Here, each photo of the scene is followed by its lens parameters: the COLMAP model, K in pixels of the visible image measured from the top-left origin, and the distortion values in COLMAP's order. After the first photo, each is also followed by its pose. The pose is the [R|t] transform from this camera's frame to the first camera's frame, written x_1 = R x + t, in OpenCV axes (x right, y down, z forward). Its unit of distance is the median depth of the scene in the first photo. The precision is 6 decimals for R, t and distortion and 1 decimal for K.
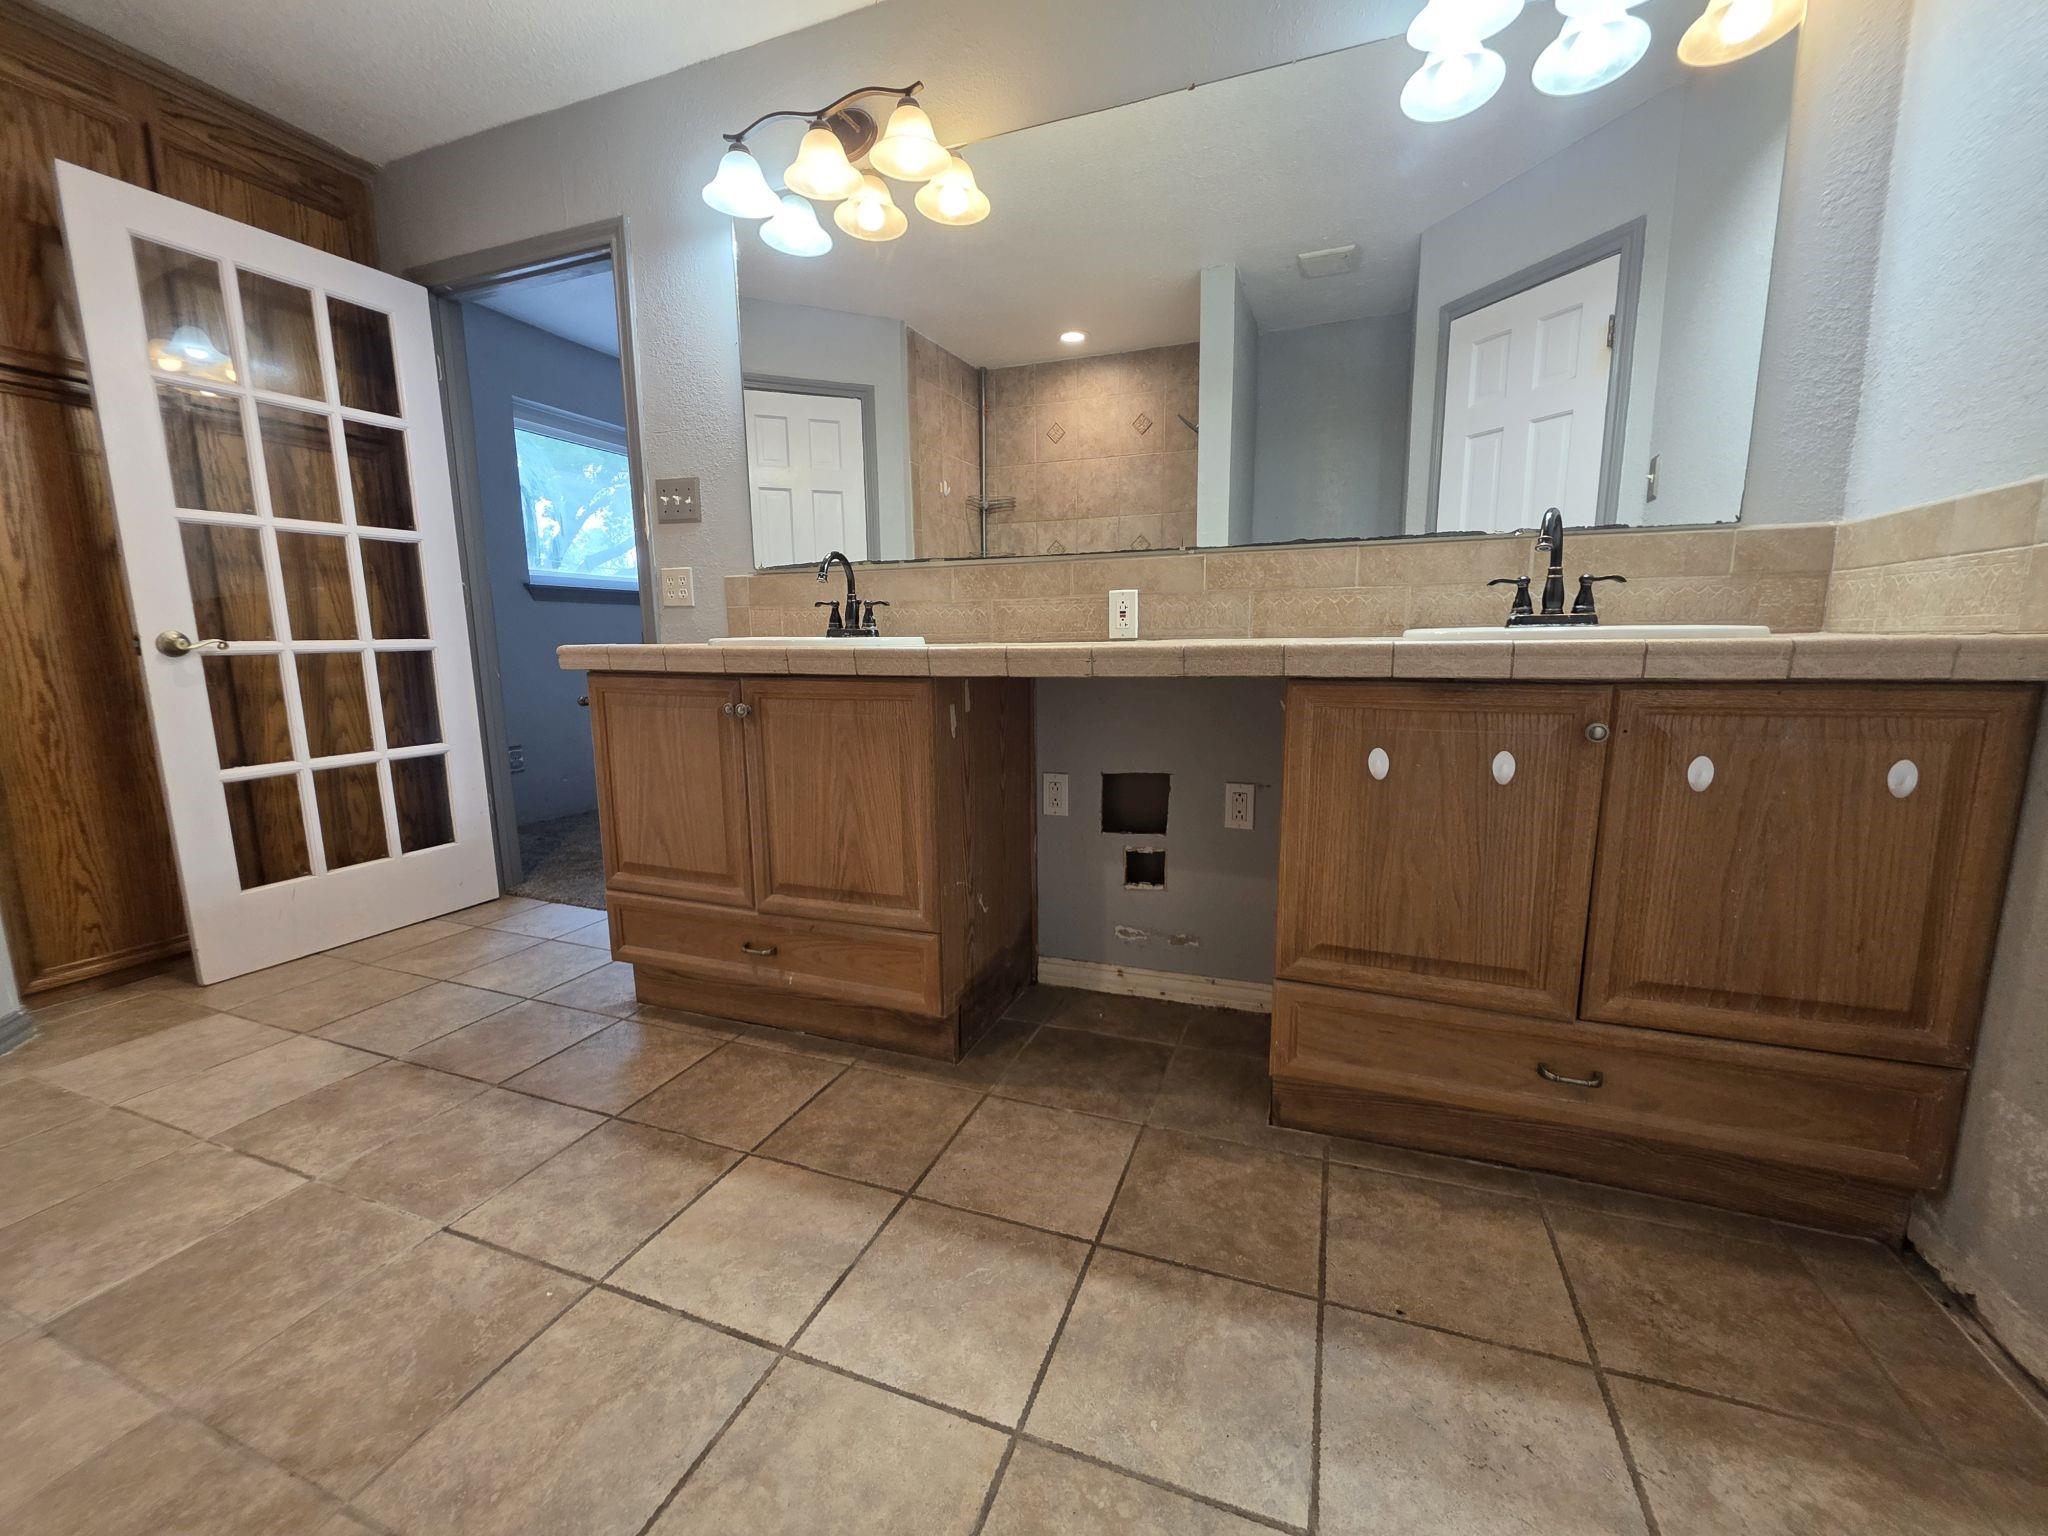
lens RADIAL K [[823.0, 0, 1031.1], [0, 823.0, 766.3], [0, 0, 1]] dist [0.002661, -0.001204]
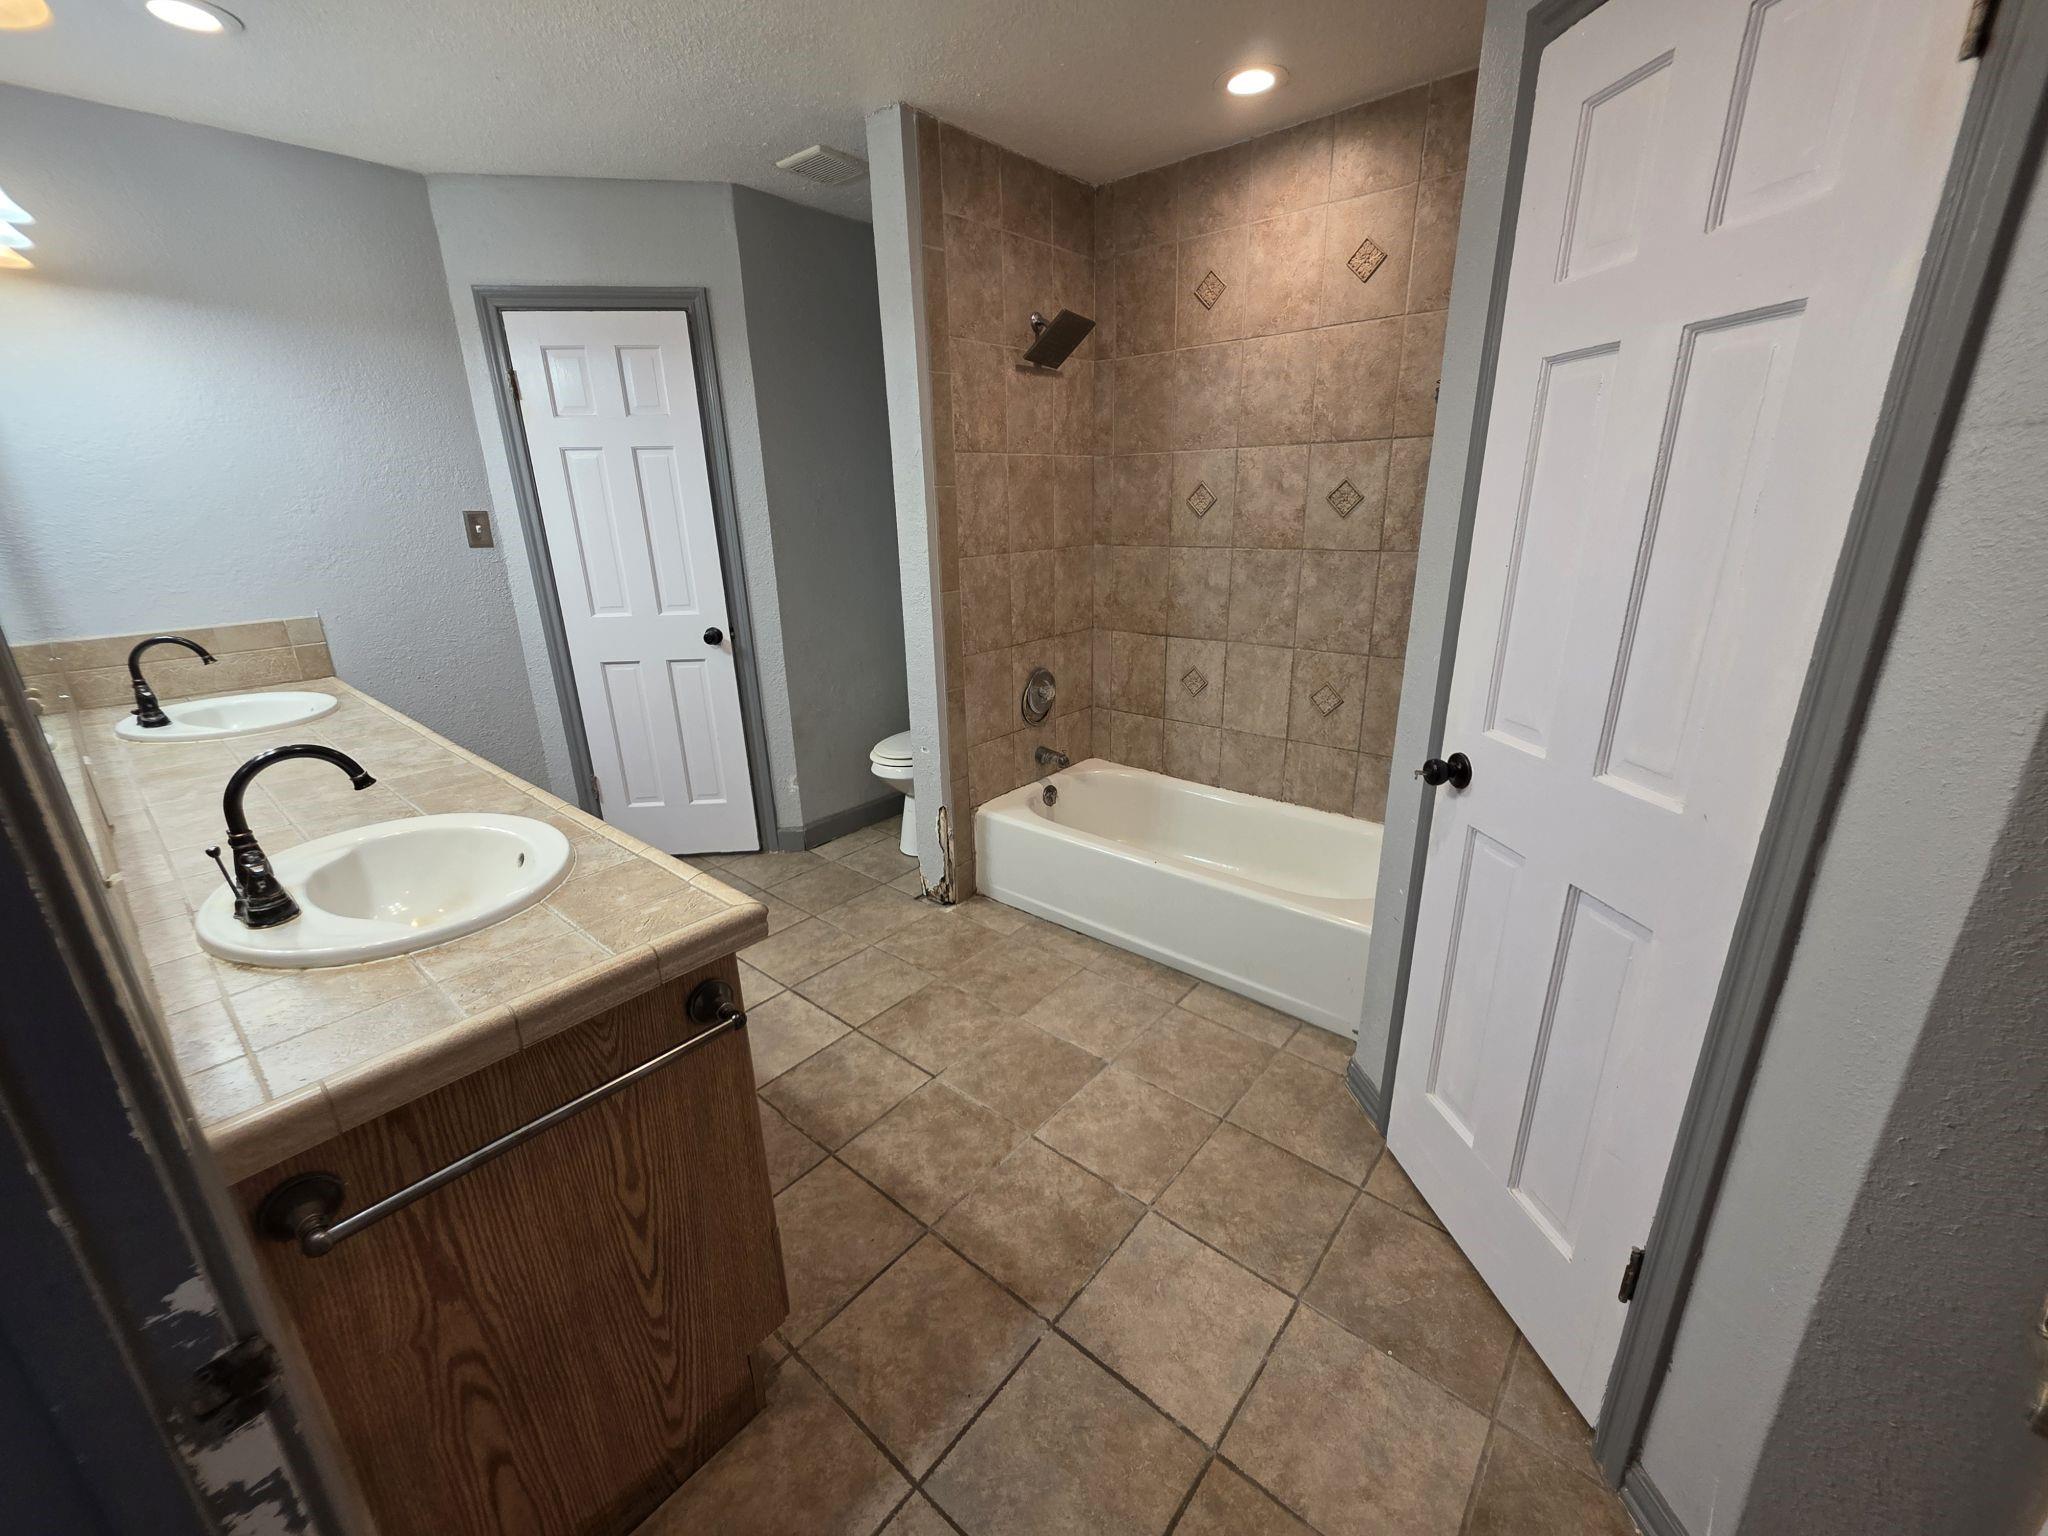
lens RADIAL K [[823.0, 0, 1022.5], [0, 823.0, 764.2], [0, 0, 1]] dist [0.002661, -0.001204]
pose [[-0.940610, -0.075438, 0.331002, -1.214443], [0.085609, 0.890783, 0.446292, -0.630362], [-0.328518, 0.448124, -0.831421, 1.792381]]
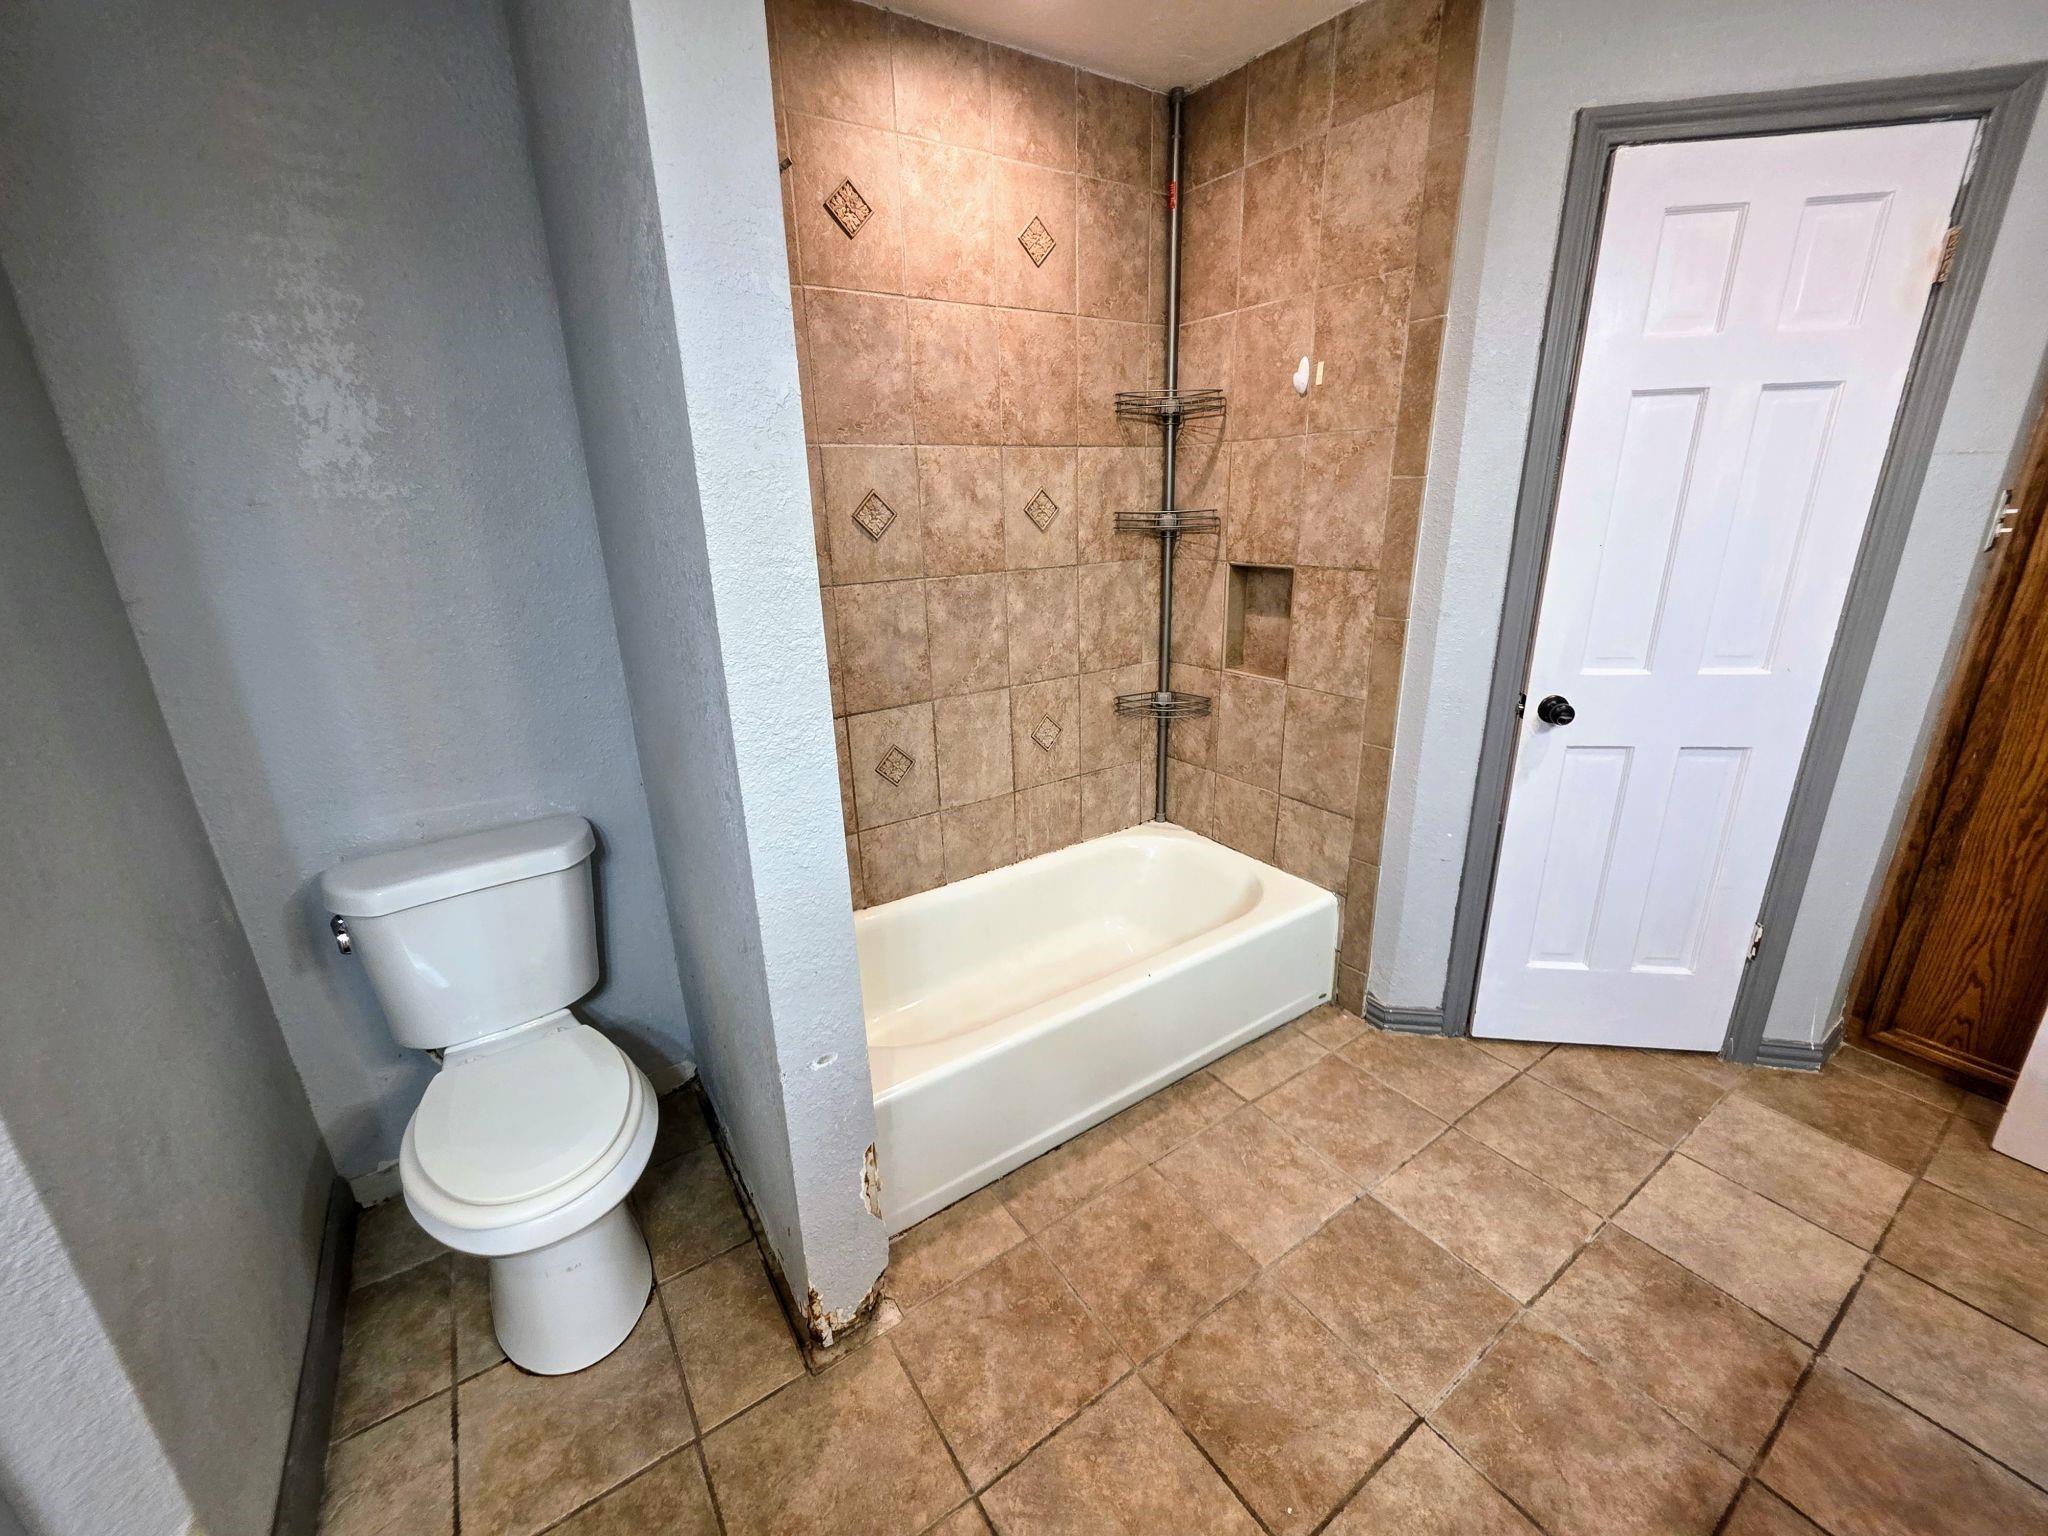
lens RADIAL K [[823.0, 0, 1031.9], [0, 823.0, 765.7], [0, 0, 1]] dist [0.002661, -0.001204]
pose [[-0.571175, 0.279179, -0.771893, 0.113914], [-0.098824, 0.910153, 0.402312, -0.479303], [0.814858, 0.306072, -0.492267, 0.760735]]
